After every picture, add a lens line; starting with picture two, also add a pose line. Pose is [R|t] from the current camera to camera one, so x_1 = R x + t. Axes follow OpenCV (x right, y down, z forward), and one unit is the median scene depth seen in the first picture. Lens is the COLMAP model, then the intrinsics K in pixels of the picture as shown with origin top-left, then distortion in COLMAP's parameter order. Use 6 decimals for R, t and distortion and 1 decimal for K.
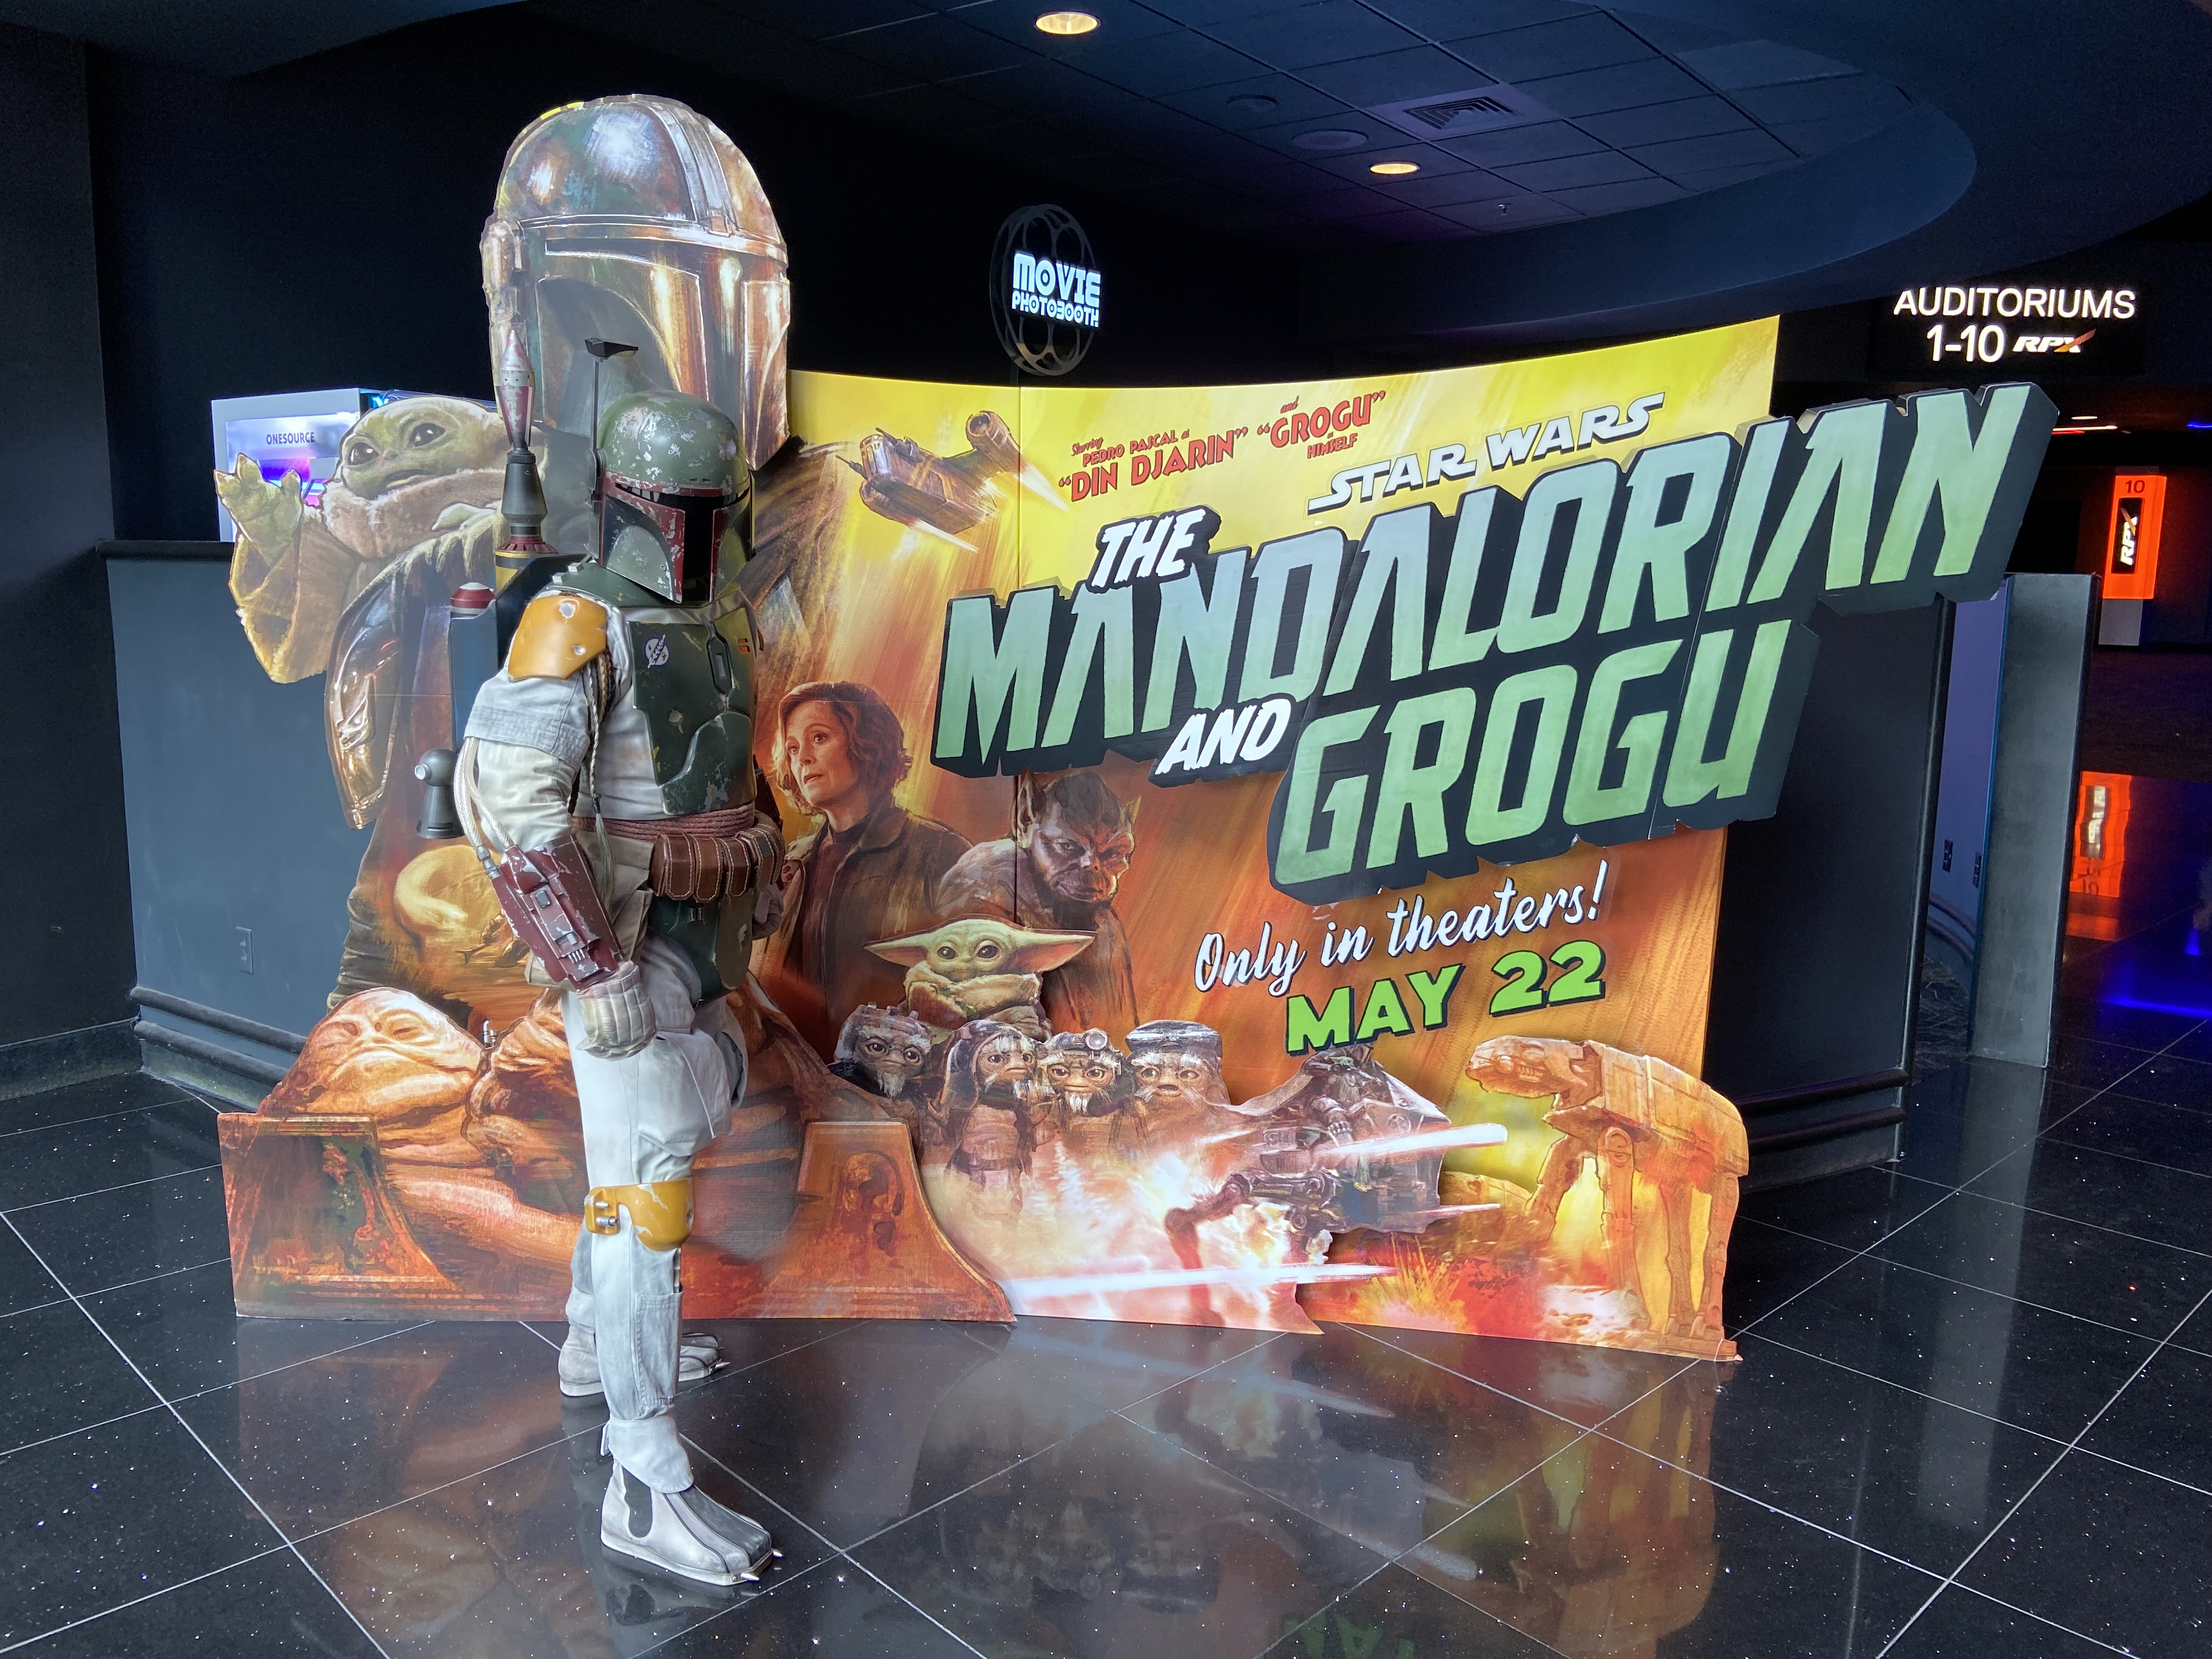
lens RADIAL K [[1672.7, 0, 1080.4], [0, 1672.7, 839.2], [0, 0, 1]] dist [0.095150, -0.102855]
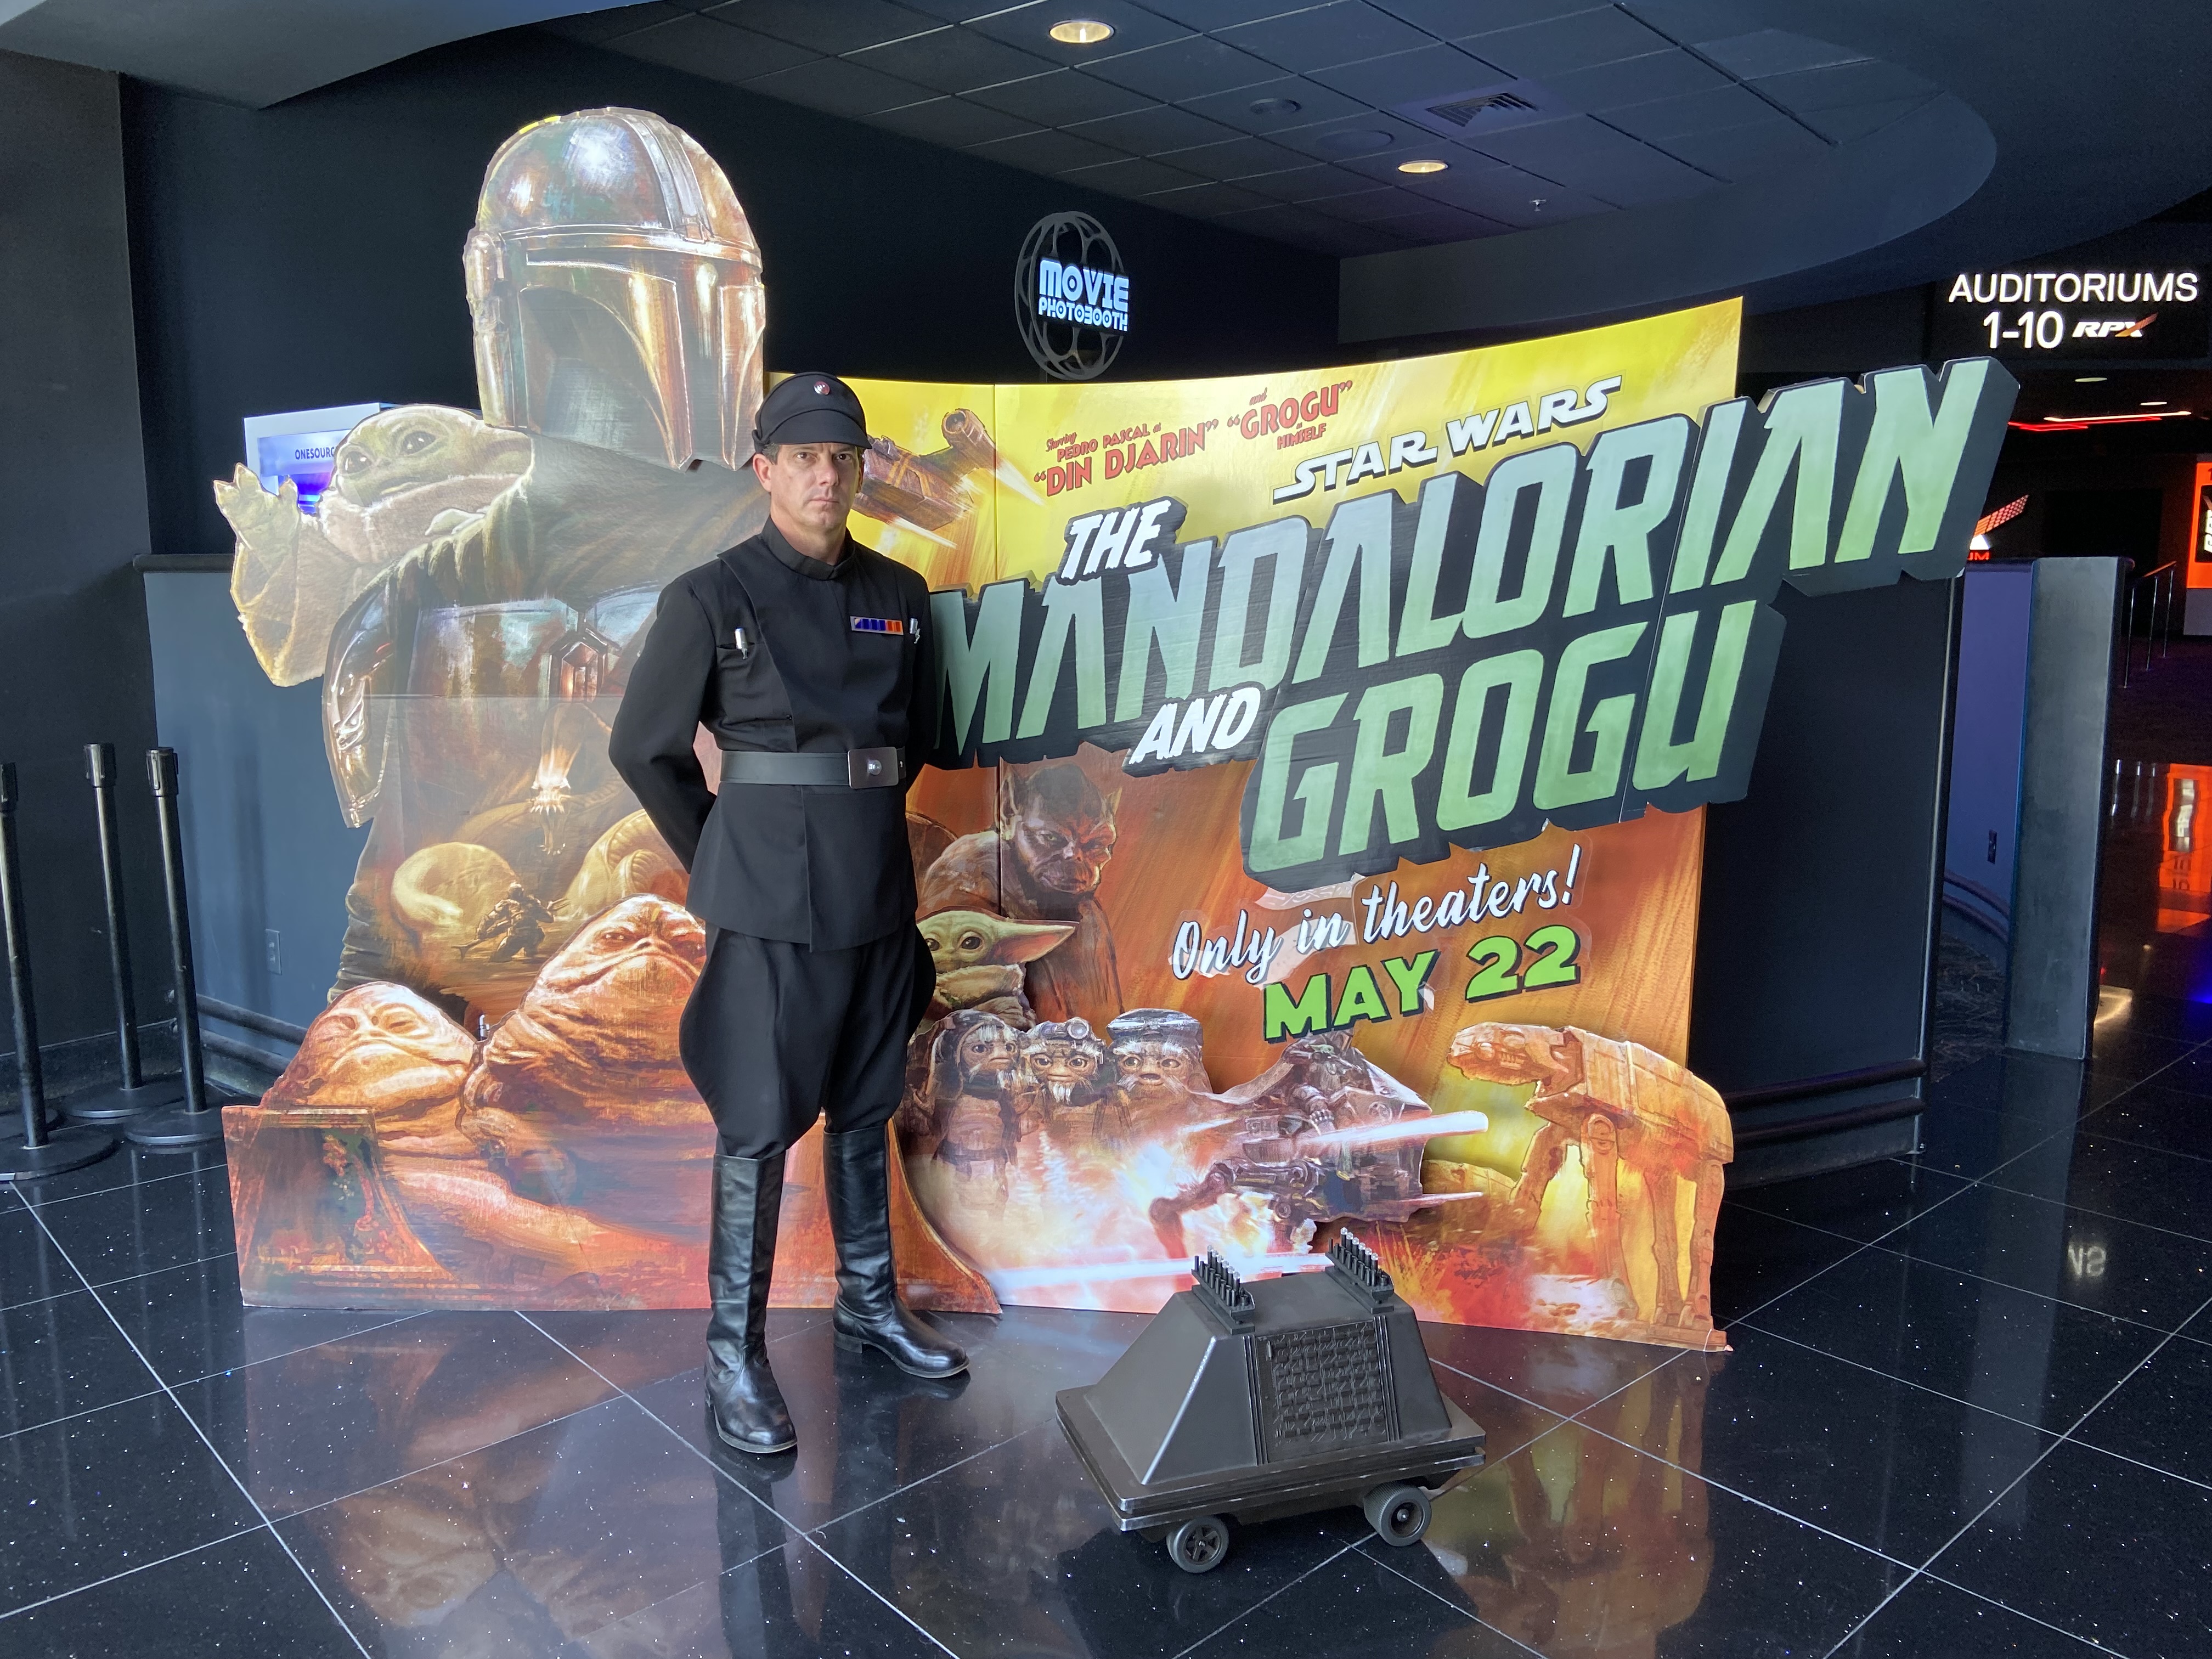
lens RADIAL K [[1672.7, 0, 1094.5], [0, 1672.7, 821.3], [0, 0, 1]] dist [0.095150, -0.102855]
pose [[0.999173, -0.010436, -0.039300, 0.060752], [0.009829, 0.999830, -0.015597, 0.010712], [0.039457, 0.015197, 0.999106, -0.006461]]
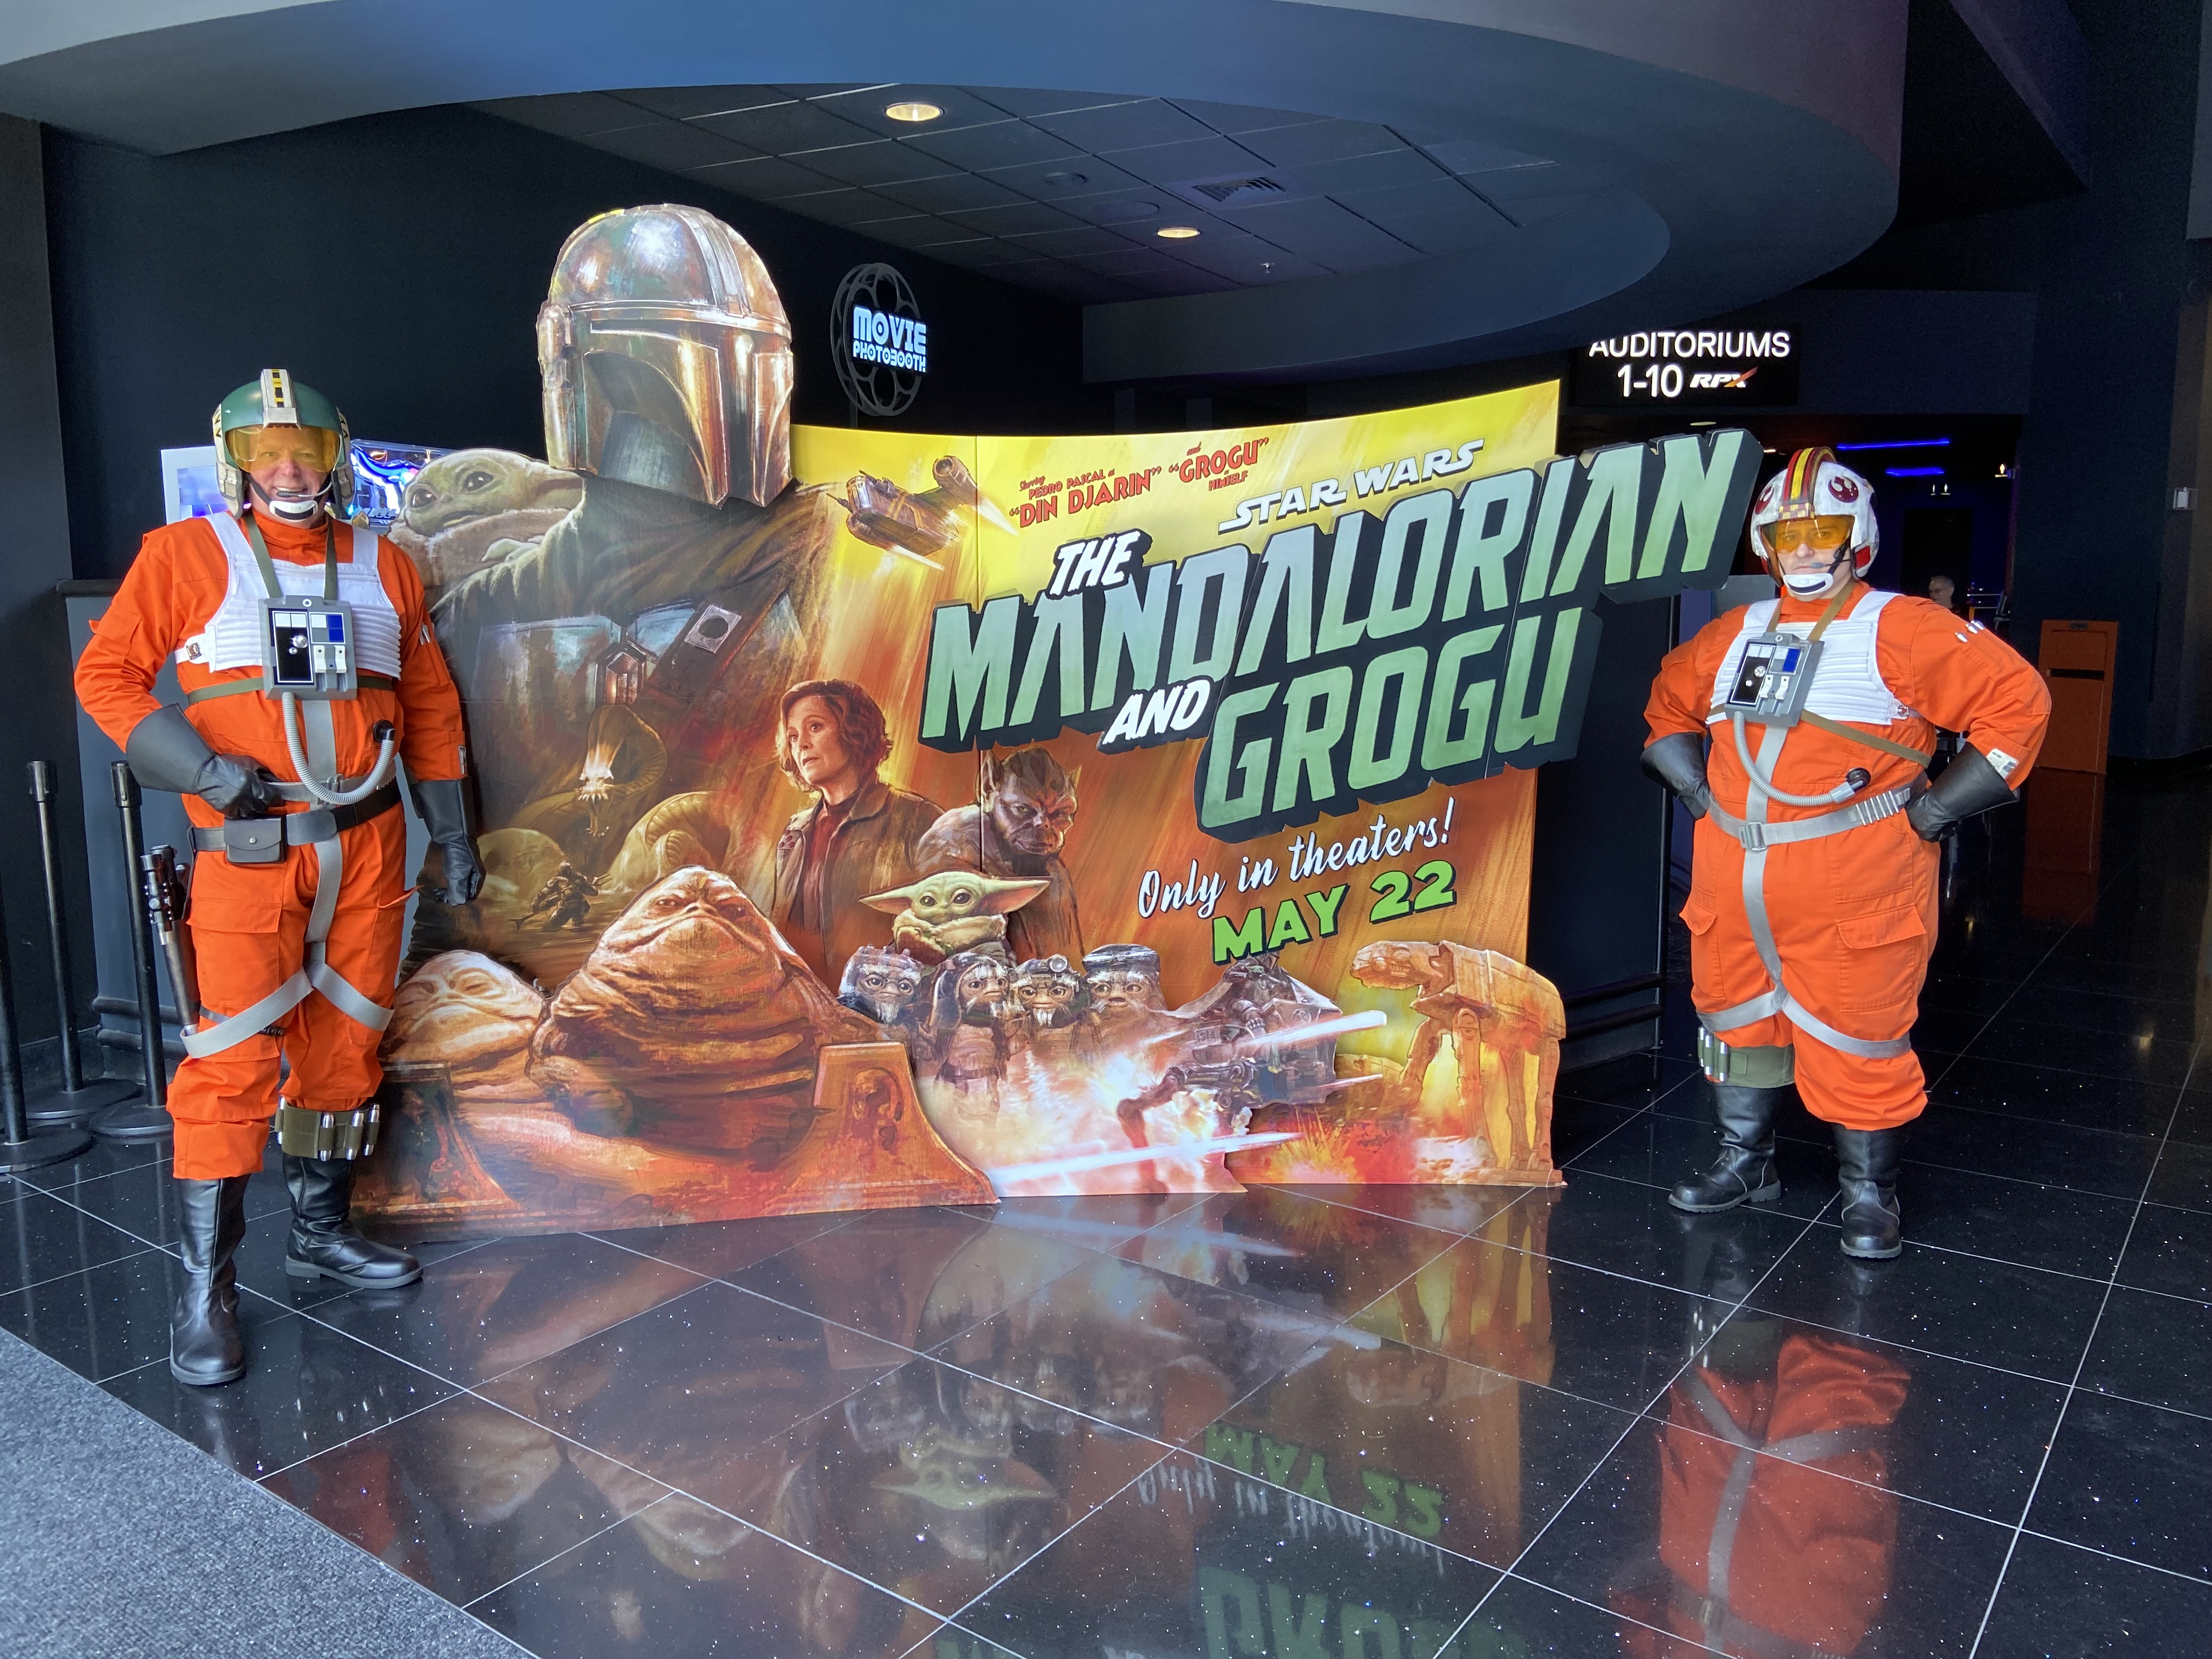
lens RADIAL K [[1672.7, 0, 1063.3], [0, 1672.7, 821.2], [0, 0, 1]] dist [0.095150, -0.102855]
pose [[0.988770, -0.042415, 0.143298, -0.158850], [0.046088, 0.998686, -0.022411, 0.043281], [-0.142159, 0.028764, 0.989426, -0.217267]]
